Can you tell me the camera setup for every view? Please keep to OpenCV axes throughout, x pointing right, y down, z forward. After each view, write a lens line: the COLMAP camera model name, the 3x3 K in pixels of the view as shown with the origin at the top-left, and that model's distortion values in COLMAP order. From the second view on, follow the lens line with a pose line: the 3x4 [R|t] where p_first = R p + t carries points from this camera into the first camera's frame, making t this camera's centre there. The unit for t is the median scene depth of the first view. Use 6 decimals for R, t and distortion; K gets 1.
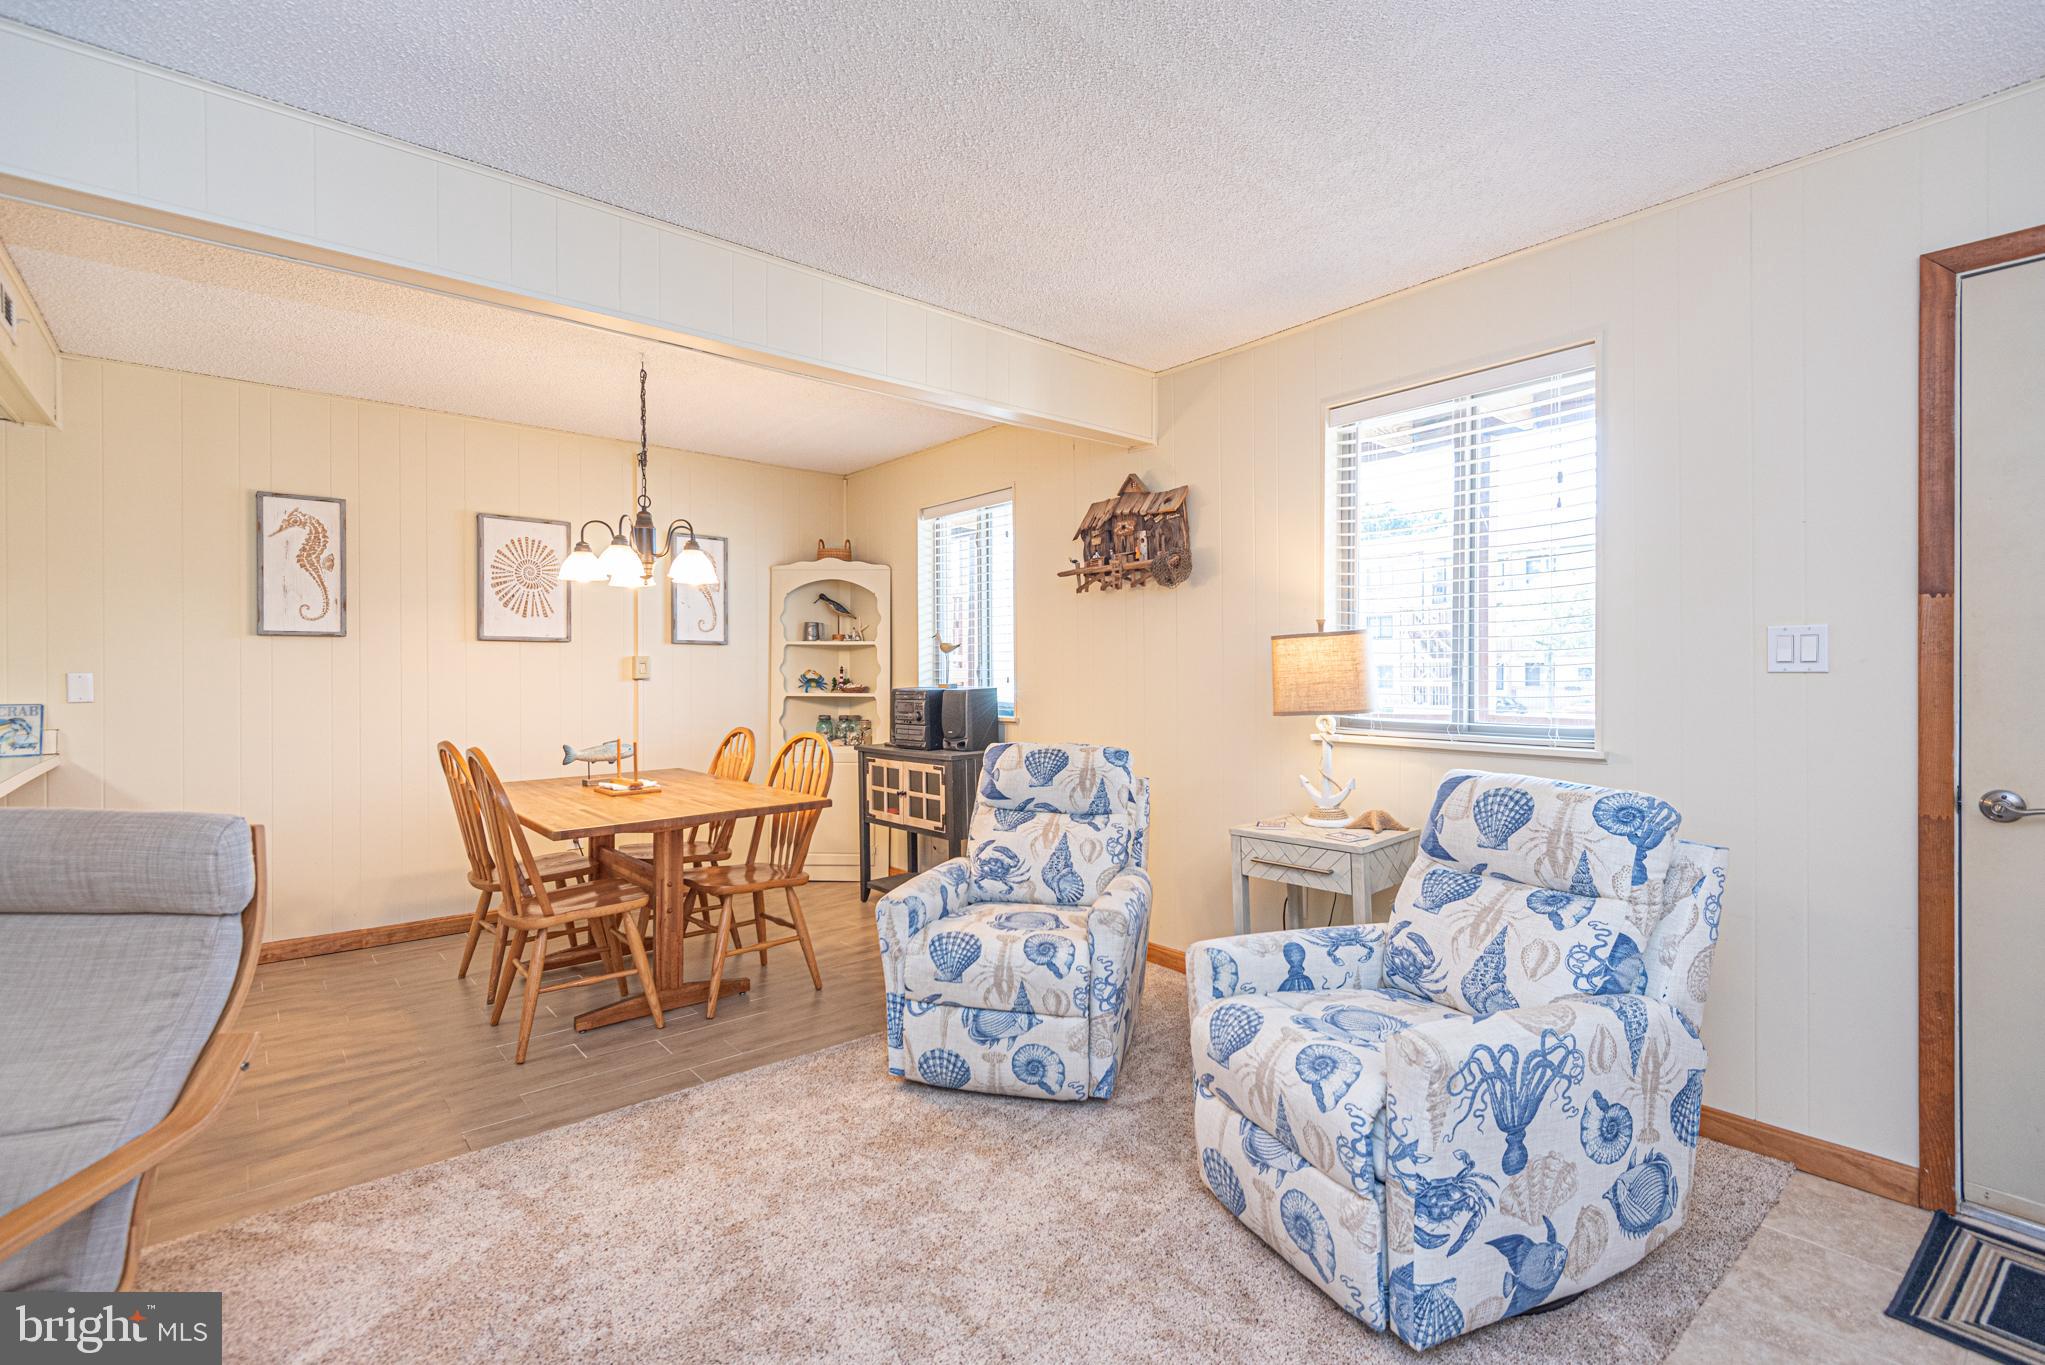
lens RADIAL K [[930.6, 0, 1017.9], [0, 930.6, 675.6], [0, 0, 1]] dist [0.010284, -0.000765]
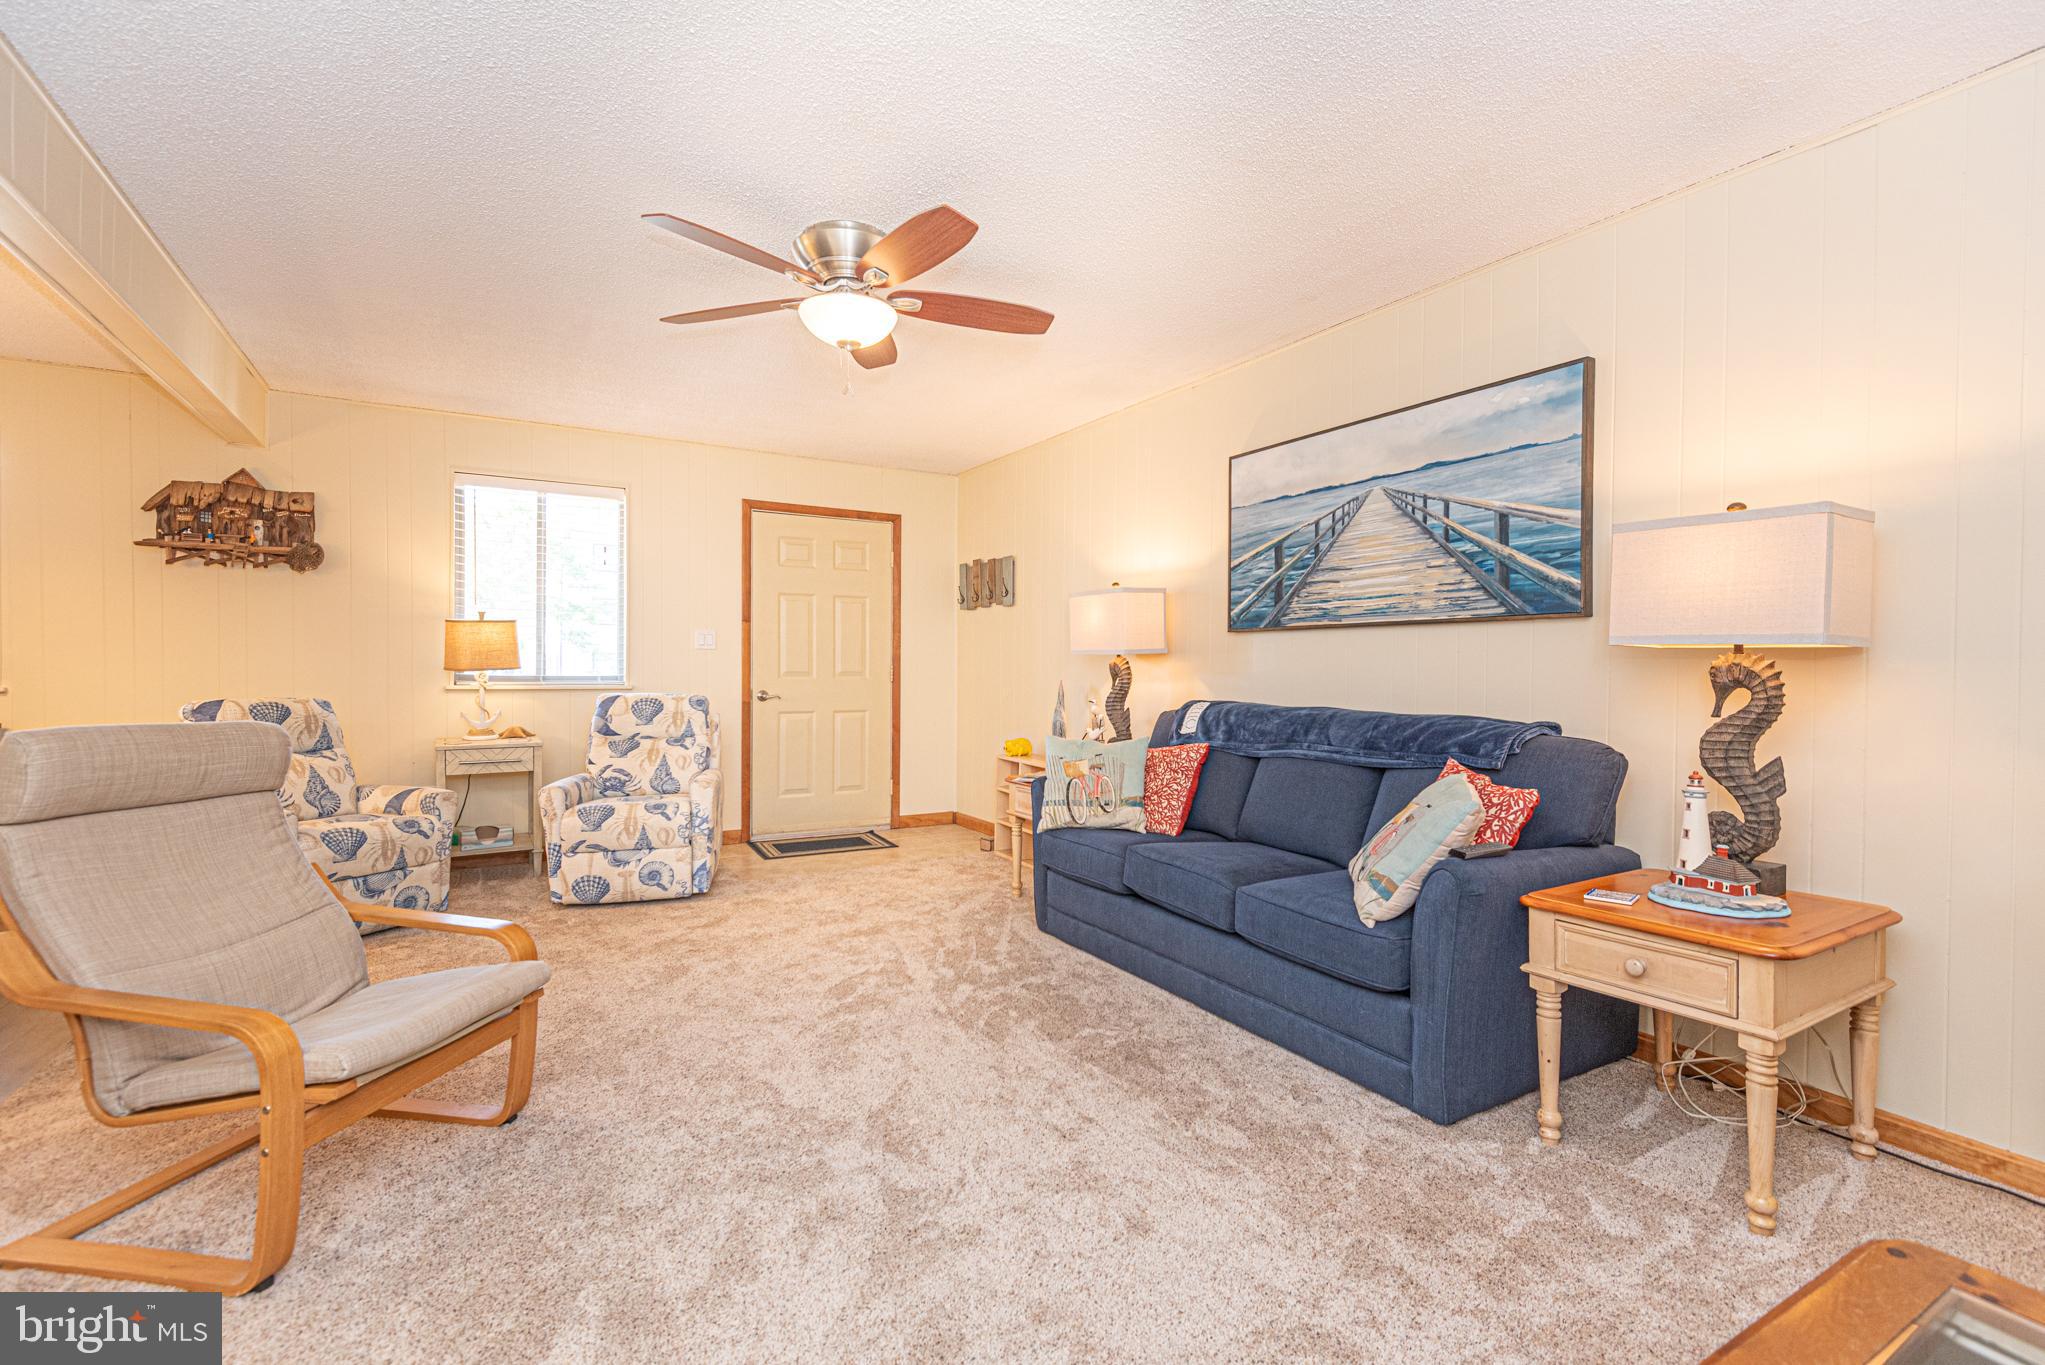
lens RADIAL K [[938.1, 0, 1022.5], [0, 938.1, 682.5], [0, 0, 1]] dist [0.037275, -0.019243]
pose [[0.172087, -0.013868, 0.984984, -1.151599], [-0.005039, 0.999875, 0.014958, 0.034338], [-0.985069, -0.007537, 0.171996, -0.202681]]
